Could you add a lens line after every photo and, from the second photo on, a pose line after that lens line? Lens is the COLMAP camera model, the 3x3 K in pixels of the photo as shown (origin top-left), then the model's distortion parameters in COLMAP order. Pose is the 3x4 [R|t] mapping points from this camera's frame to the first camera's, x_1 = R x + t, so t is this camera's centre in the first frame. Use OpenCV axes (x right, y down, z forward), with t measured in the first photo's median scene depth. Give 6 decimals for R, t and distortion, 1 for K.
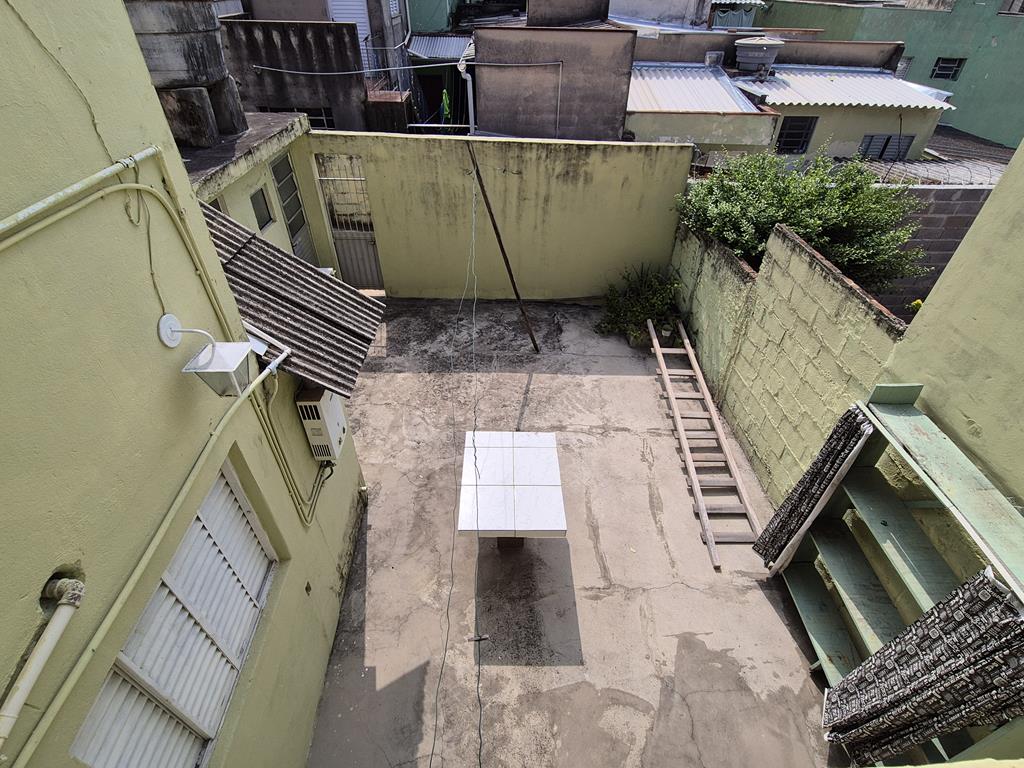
lens RADIAL K [[493.6, 0, 509.9], [0, 493.6, 381.9], [0, 0, 1]] dist [-0.003723, 0.000799]
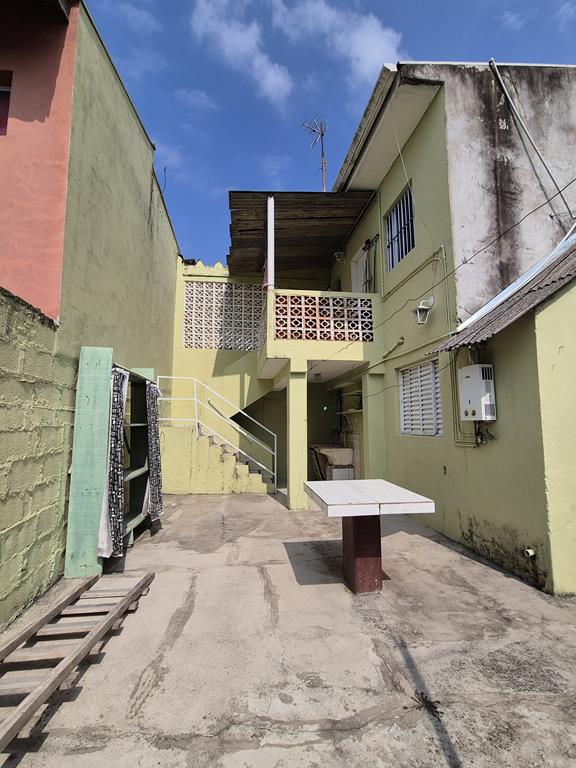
lens RADIAL K [[370.2, 0, 287.6], [0, 370.2, 383.1], [0, 0, 1]] dist [-0.003723, 0.000799]
pose [[-0.993575, -0.018850, -0.111591, 0.256374], [-0.076113, 0.841024, 0.535617, -0.427836], [0.083754, 0.540669, -0.837056, 1.587186]]
